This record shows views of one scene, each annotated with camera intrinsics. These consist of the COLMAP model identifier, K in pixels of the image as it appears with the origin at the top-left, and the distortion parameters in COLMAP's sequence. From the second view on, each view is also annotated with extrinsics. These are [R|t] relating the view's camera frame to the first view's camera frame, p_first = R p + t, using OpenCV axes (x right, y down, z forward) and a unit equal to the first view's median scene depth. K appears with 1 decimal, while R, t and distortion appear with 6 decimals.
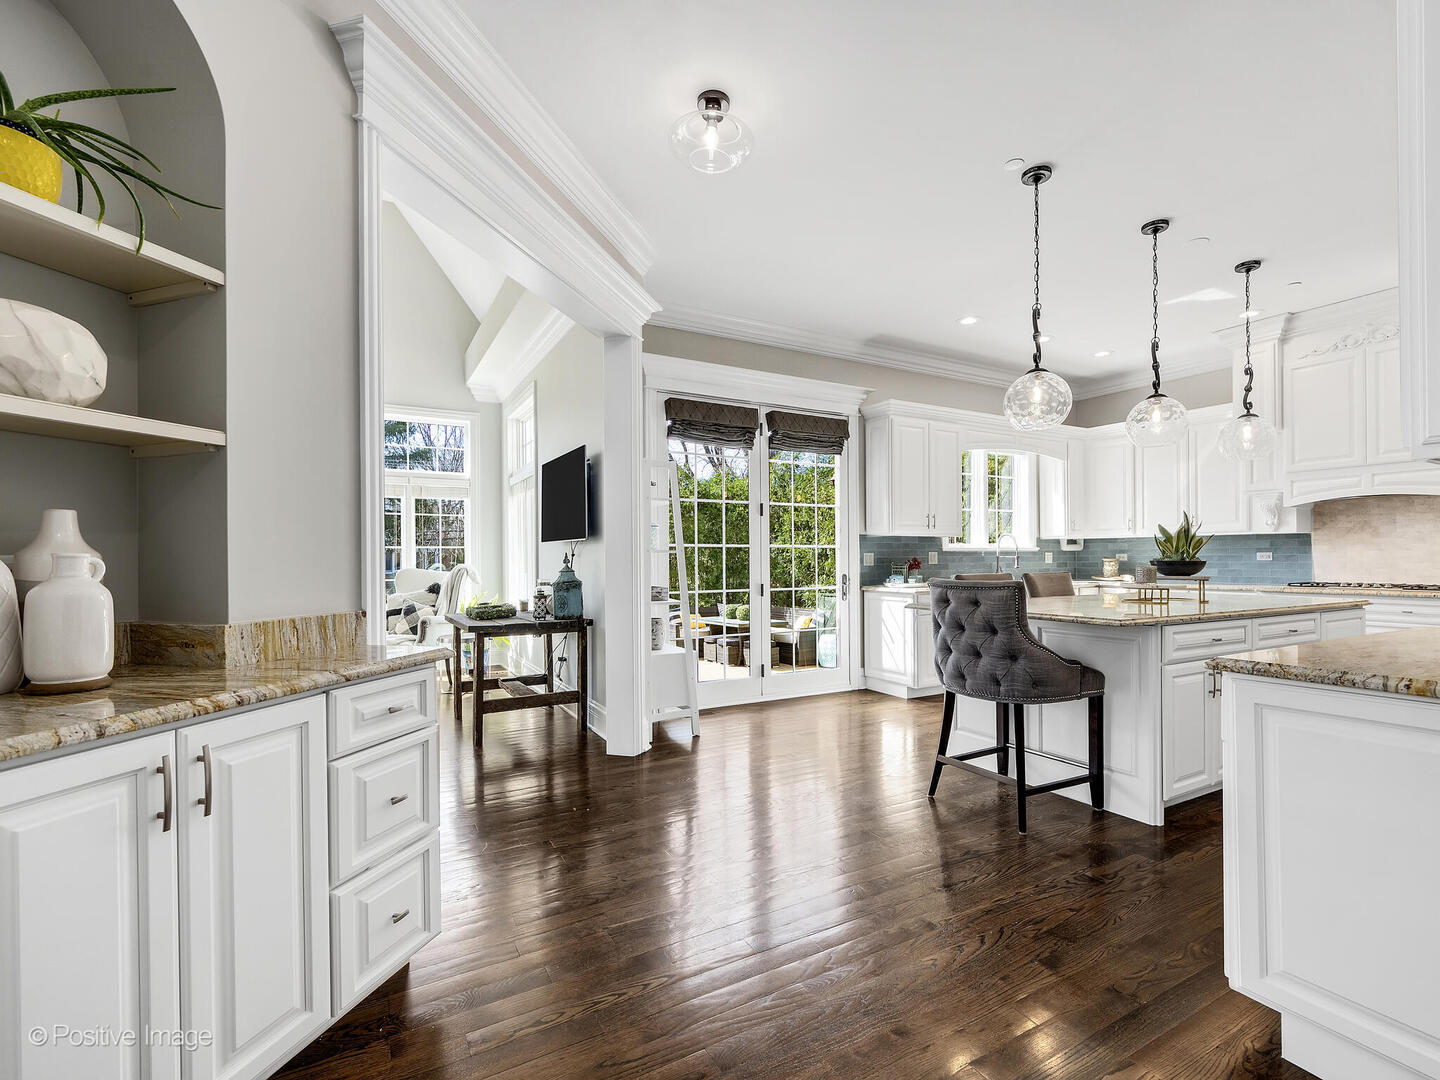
lens RADIAL K [[653.8, 0, 728.7], [0, 653.8, 553.4], [0, 0, 1]] dist [-0.034198, 0.000023]
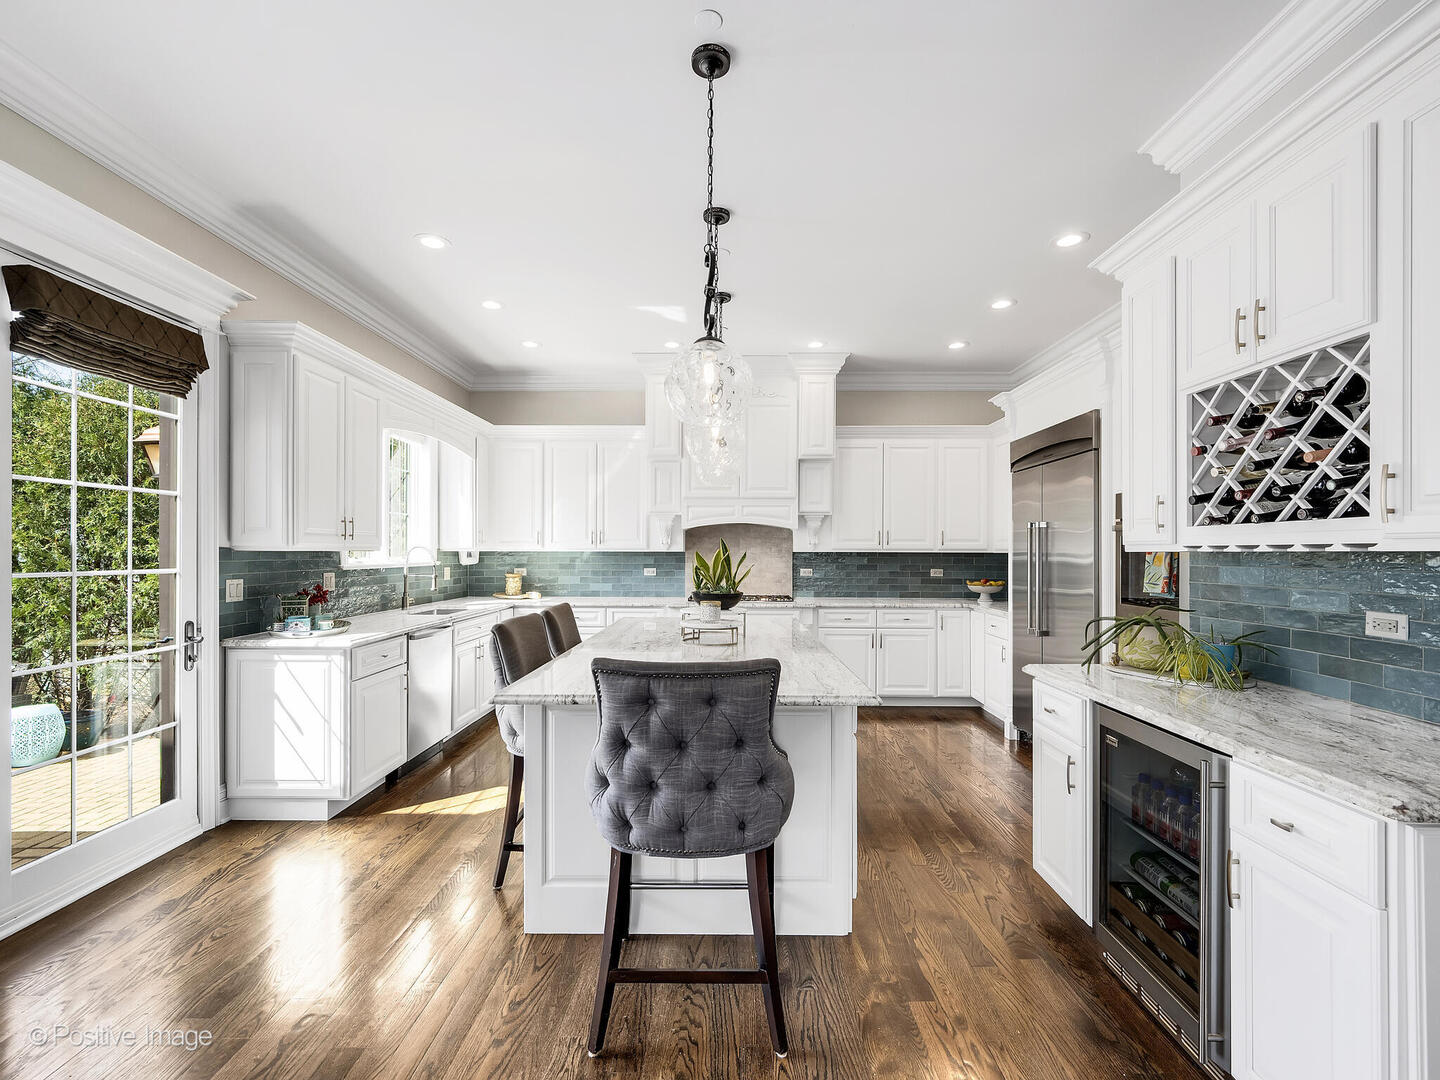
lens RADIAL K [[665.2, 0, 718.0], [0, 665.2, 548.7], [0, 0, 1]] dist [-0.001978, -0.000681]
pose [[0.509991, 0.012312, 0.860091, -0.075916], [-0.013287, 0.999891, -0.006435, -0.031321], [-0.860077, -0.008147, 0.510099, 0.356898]]
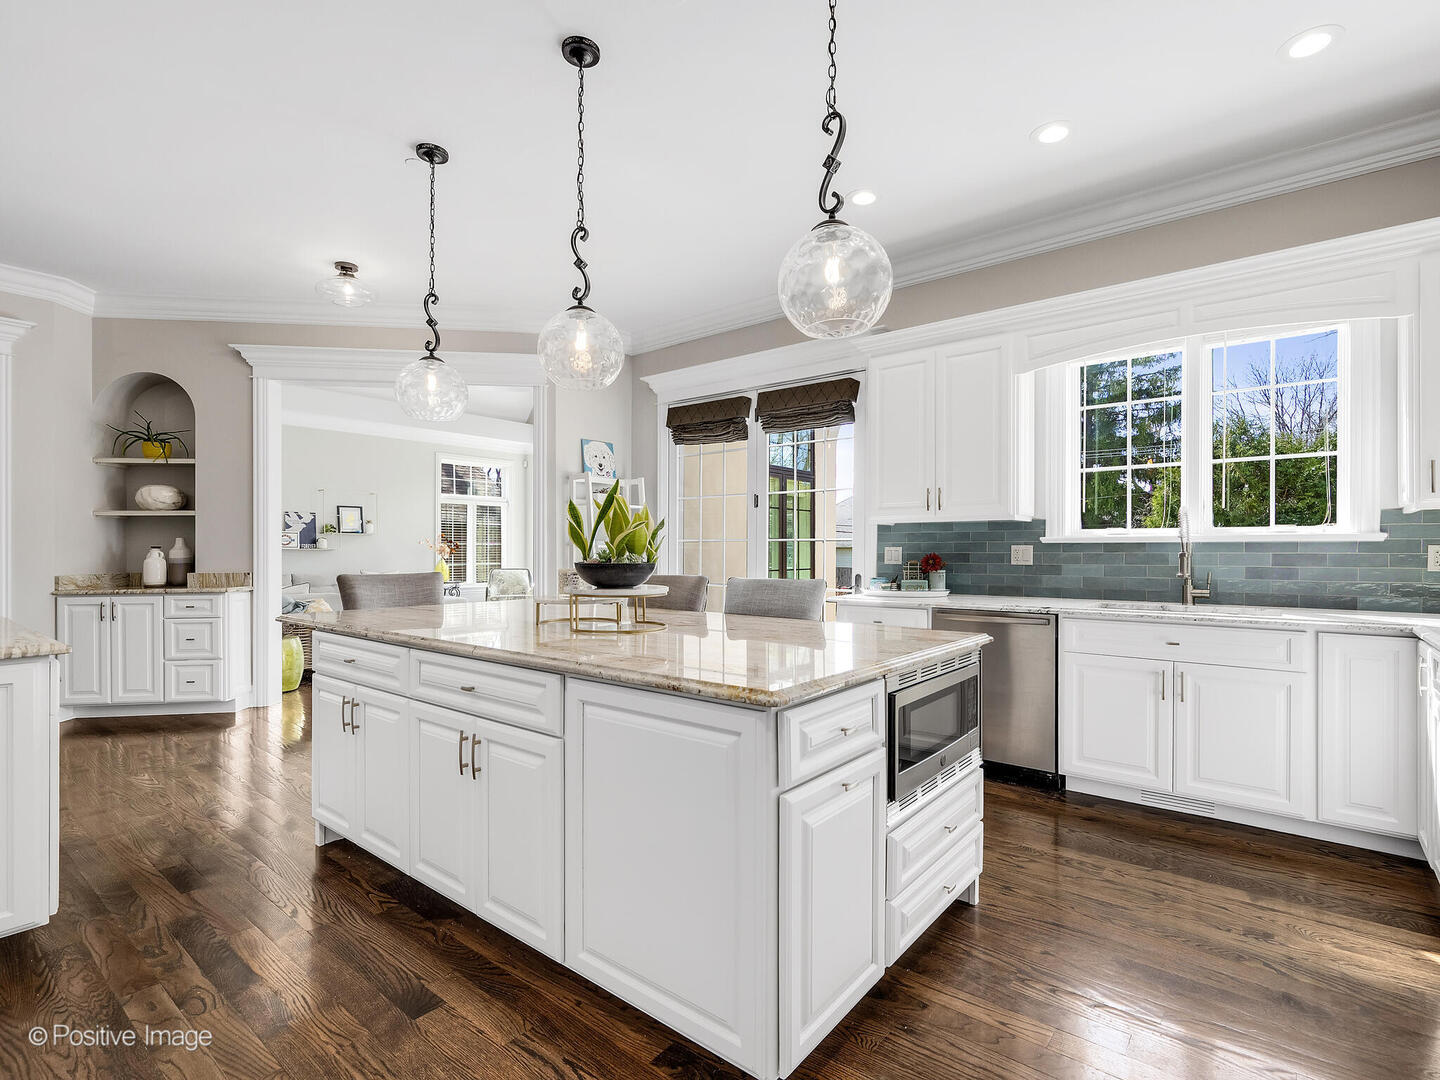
lens RADIAL K [[691.0, 0, 775.1], [0, 691.0, 547.1], [0, 0, 1]] dist [0.000396, -0.000151]
pose [[0.411858, 0.000299, -0.911248, 0.922650], [0.004109, 0.999989, 0.002185, -0.002935], [0.911239, -0.004644, 0.411852, 0.587690]]
